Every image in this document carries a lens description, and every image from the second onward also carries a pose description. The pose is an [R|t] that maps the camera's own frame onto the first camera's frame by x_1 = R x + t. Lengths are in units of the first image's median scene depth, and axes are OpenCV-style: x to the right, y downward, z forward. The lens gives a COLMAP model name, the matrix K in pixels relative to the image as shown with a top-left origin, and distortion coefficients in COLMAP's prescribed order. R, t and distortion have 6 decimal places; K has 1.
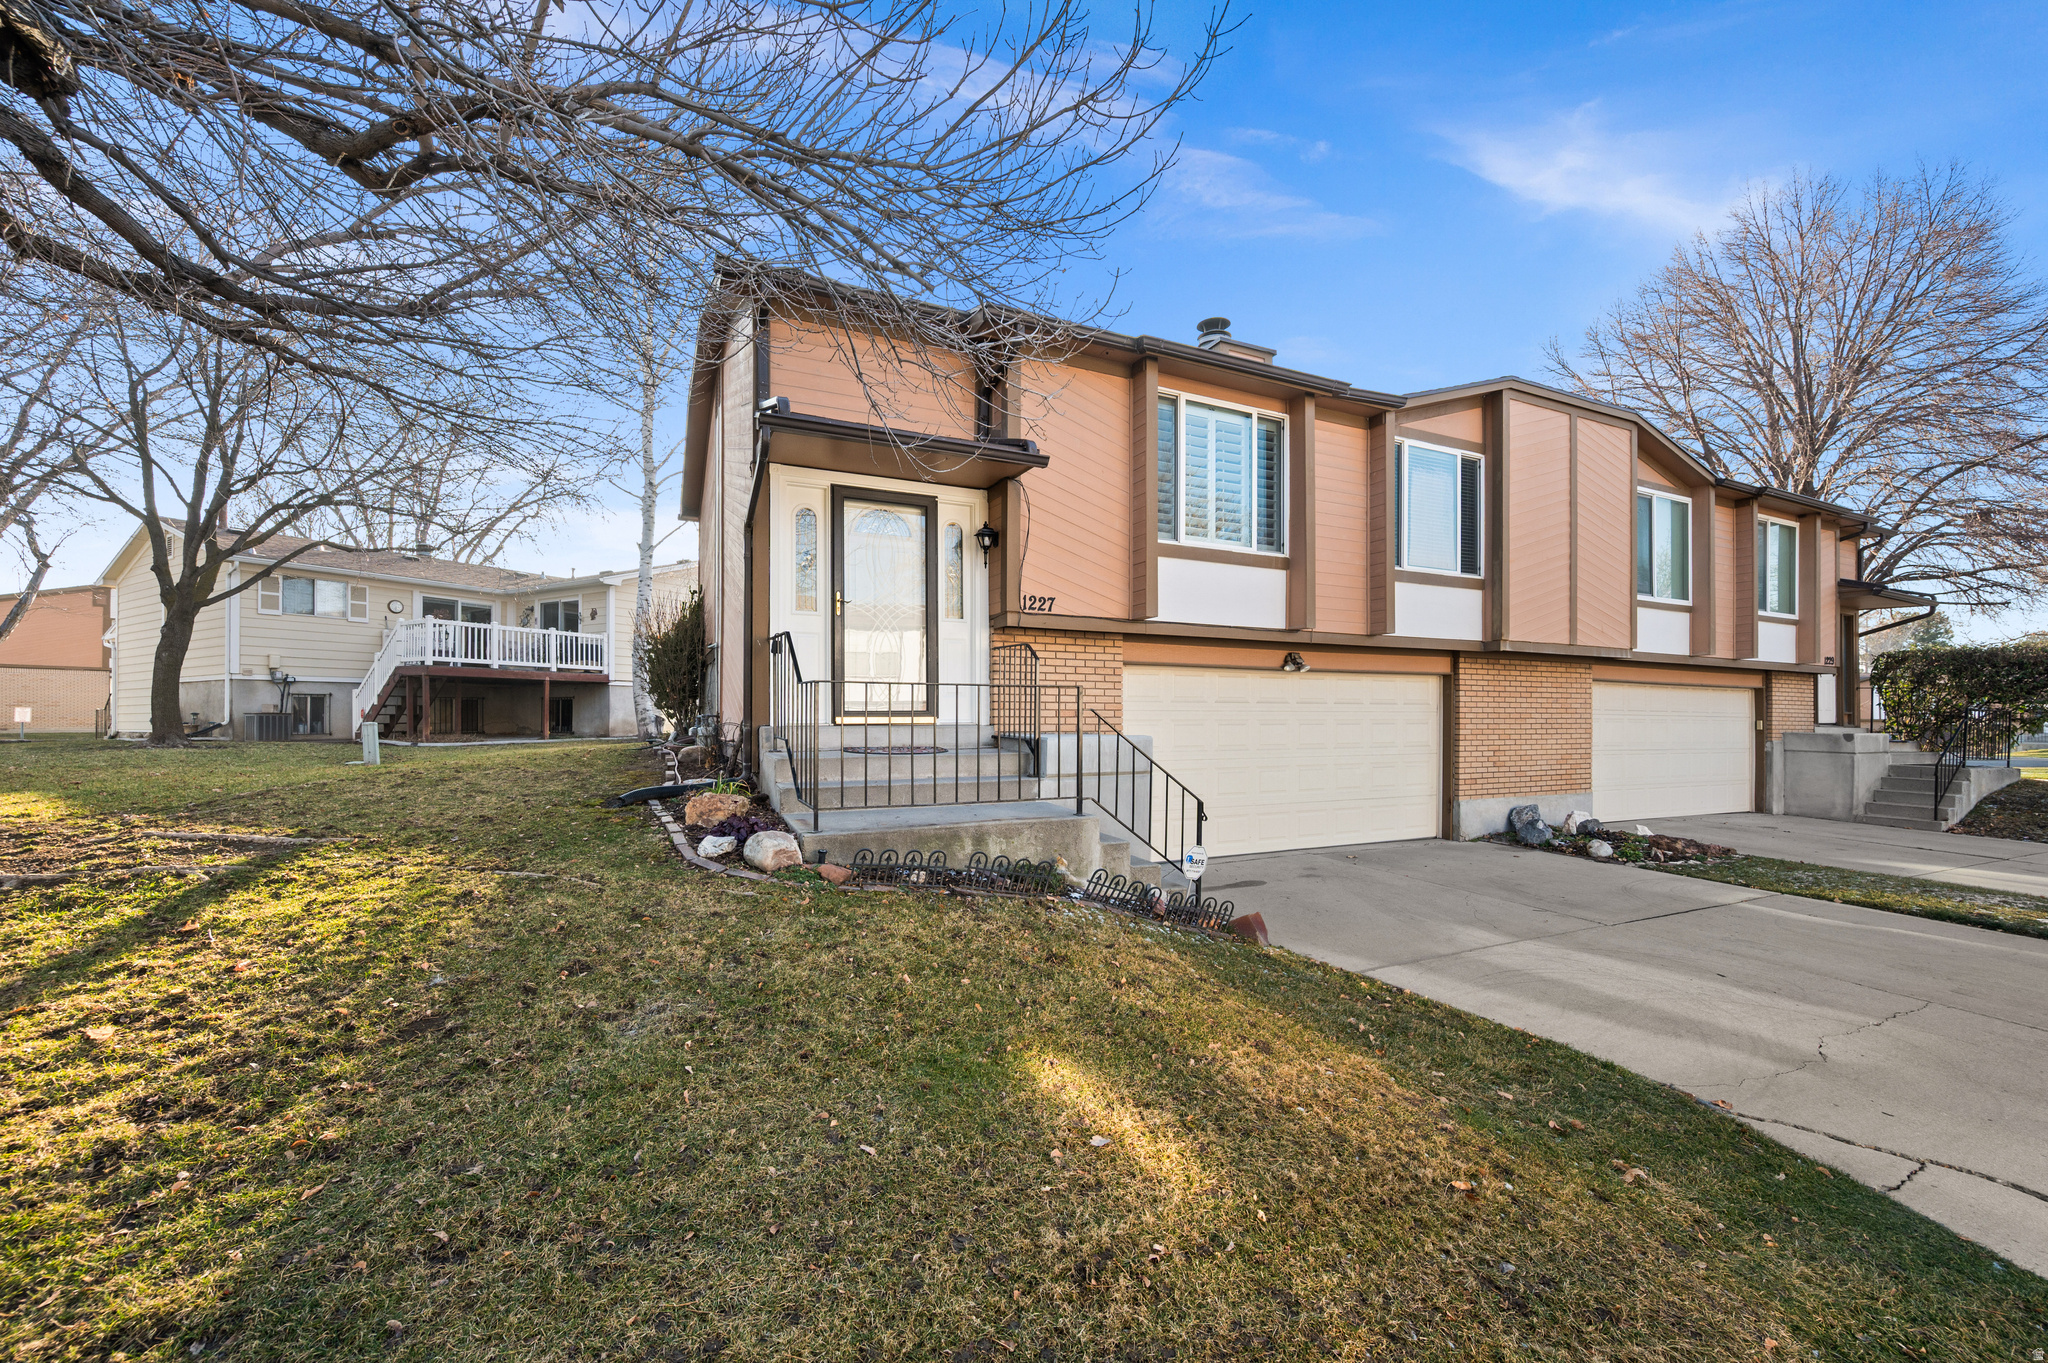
lens RADIAL K [[818.6, 0, 1033.9], [0, 818.6, 698.7], [0, 0, 1]] dist [-0.000771, 0.000060]
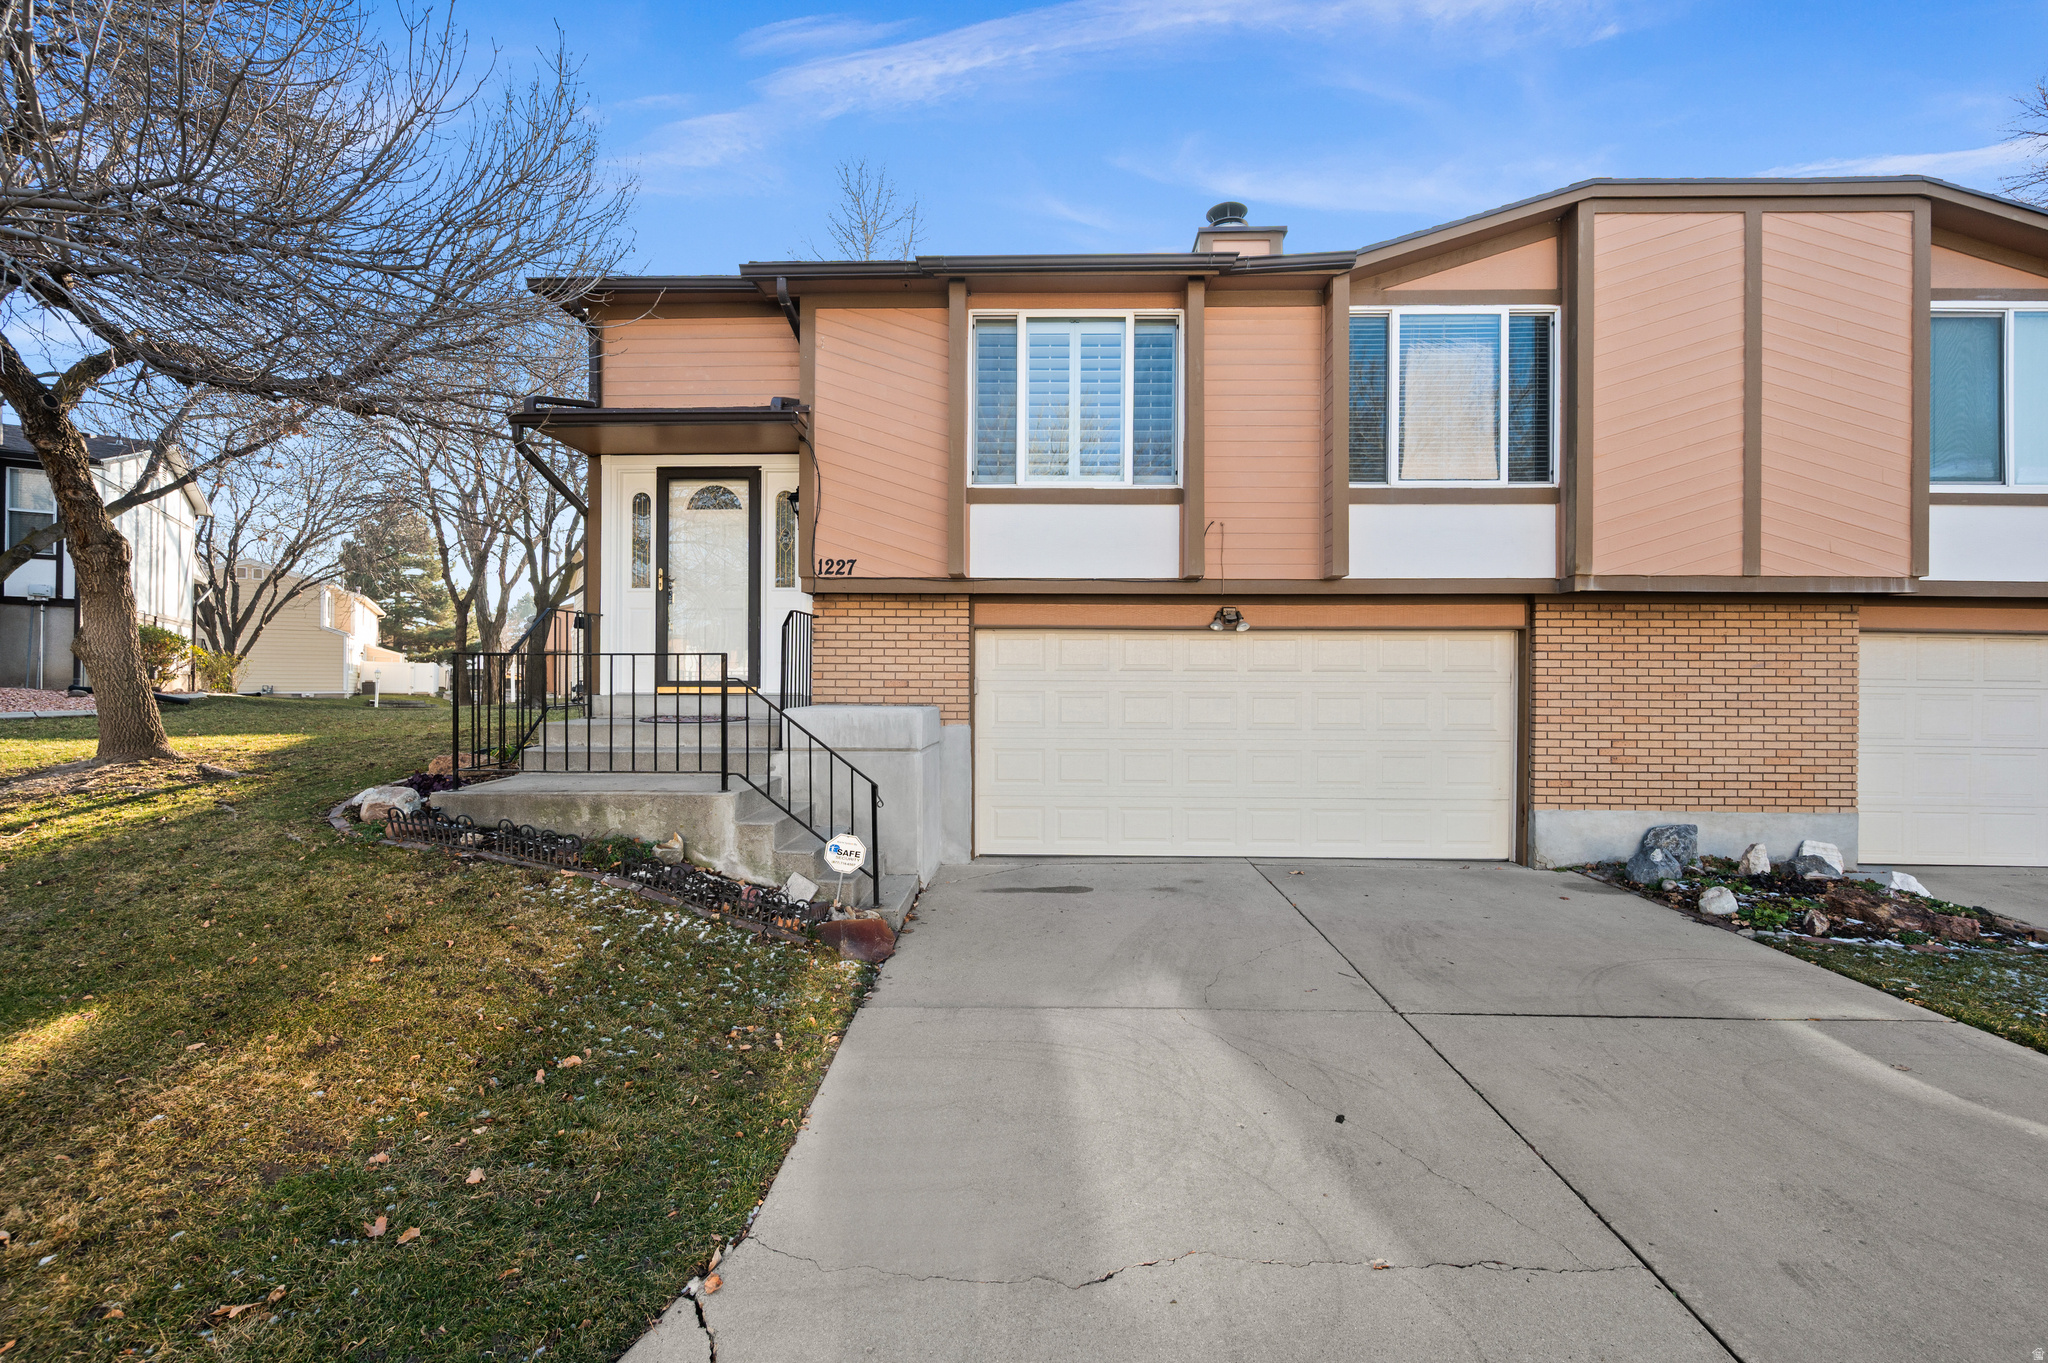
lens RADIAL K [[823.8, 0, 1052.7], [0, 823.8, 676.0], [0, 0, 1]] dist [-0.000037, -0.000047]
pose [[0.891378, -0.008157, -0.453188, 0.493183], [0.006550, 0.999965, -0.005115, 0.012087], [0.453214, 0.001591, 0.891400, 0.201975]]
